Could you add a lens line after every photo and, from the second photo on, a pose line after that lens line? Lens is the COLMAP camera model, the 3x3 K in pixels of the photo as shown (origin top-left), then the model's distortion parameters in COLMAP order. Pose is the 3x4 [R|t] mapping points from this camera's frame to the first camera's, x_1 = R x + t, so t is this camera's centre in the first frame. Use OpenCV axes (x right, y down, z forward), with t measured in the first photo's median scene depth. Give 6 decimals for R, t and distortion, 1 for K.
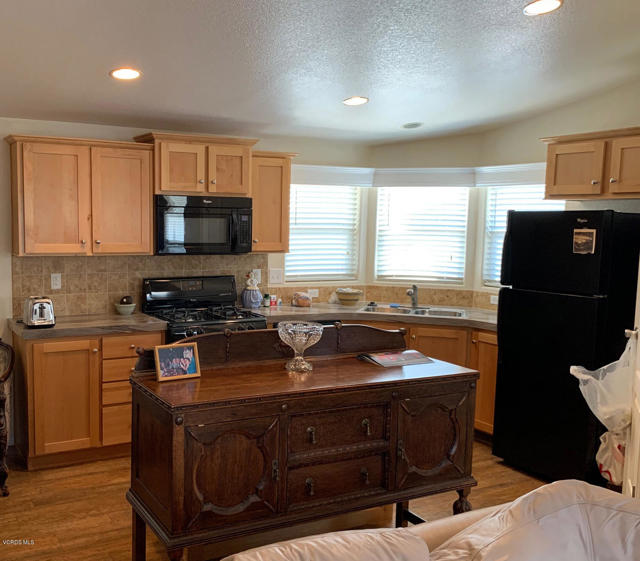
lens RADIAL K [[735.7, 0, 319.4], [0, 735.7, 285.2], [0, 0, 1]] dist [0.051834, 0.000000]
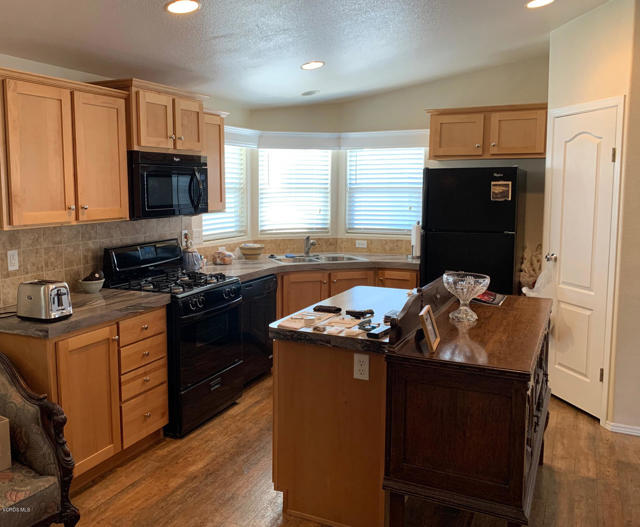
lens RADIAL K [[590.5, 0, 333.1], [0, 590.5, 247.9], [0, 0, 1]] dist [0.025490, 0.000000]
pose [[0.818911, -0.080679, 0.568221, -0.420894], [0.068800, 0.996730, 0.042367, -0.021222], [-0.569781, 0.004399, 0.821785, 0.280365]]
